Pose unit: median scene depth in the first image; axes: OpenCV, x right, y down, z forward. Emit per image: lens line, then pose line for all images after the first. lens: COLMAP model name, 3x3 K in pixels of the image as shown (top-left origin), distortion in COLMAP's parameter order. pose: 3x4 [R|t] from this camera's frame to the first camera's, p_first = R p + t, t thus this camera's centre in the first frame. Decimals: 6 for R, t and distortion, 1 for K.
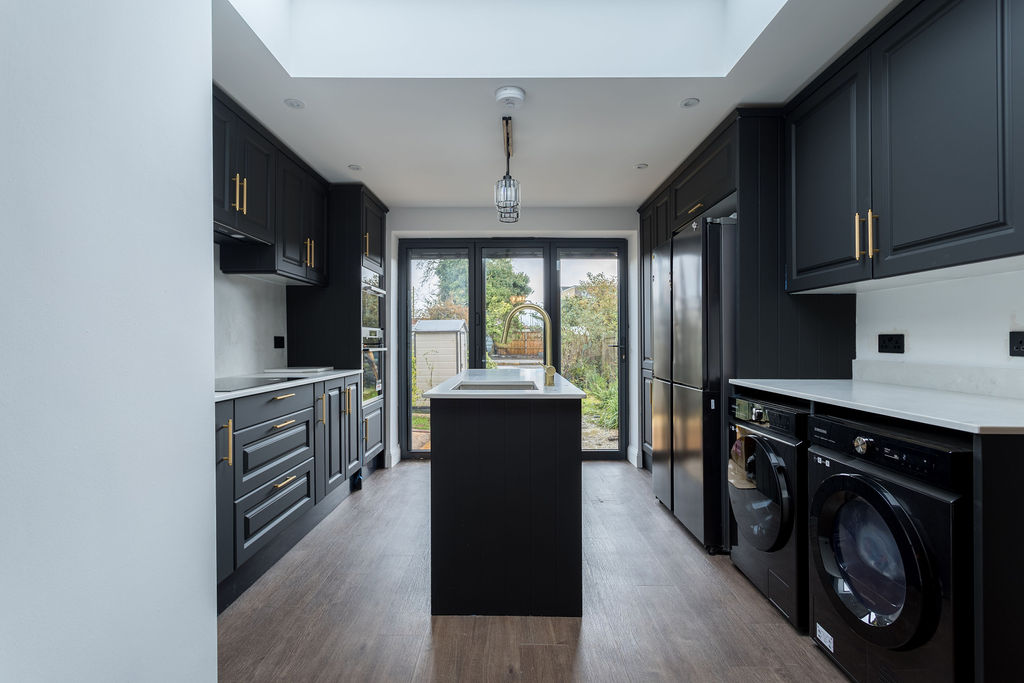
lens RADIAL K [[496.8, 0, 501.2], [0, 496.8, 340.7], [0, 0, 1]] dist [0.000893, 0.000087]
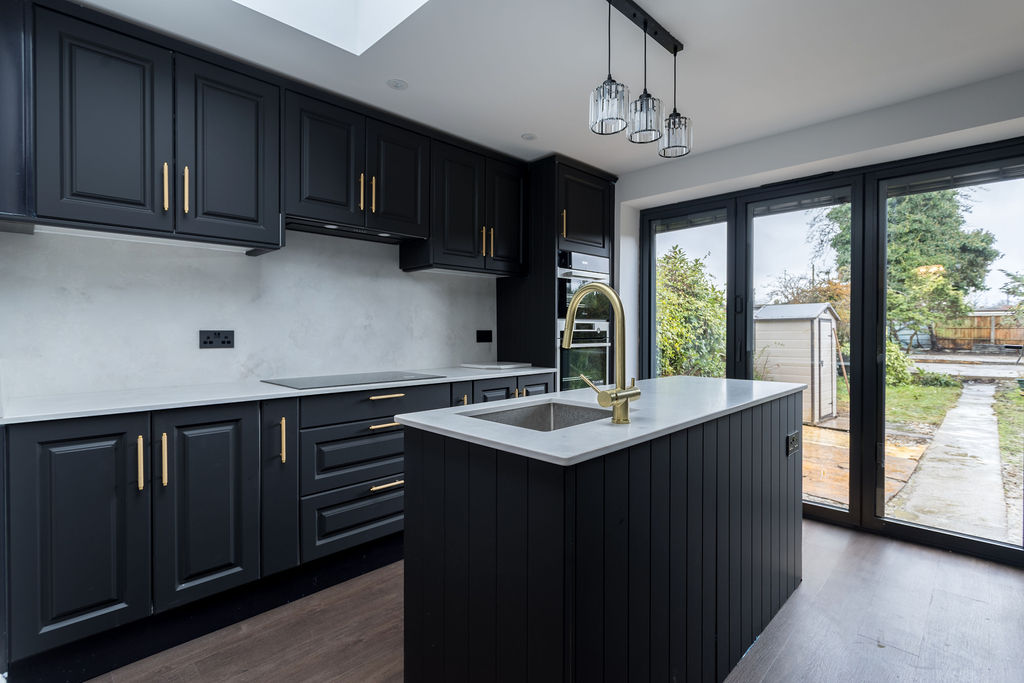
lens RADIAL K [[488.9, 0, 511.7], [0, 488.9, 336.6], [0, 0, 1]] dist [-0.001728, 0.000294]
pose [[0.716587, 0.012899, -0.697379, 0.260759], [0.000699, 0.999815, 0.019211, -0.014170], [0.697498, -0.014254, 0.716445, 0.329438]]
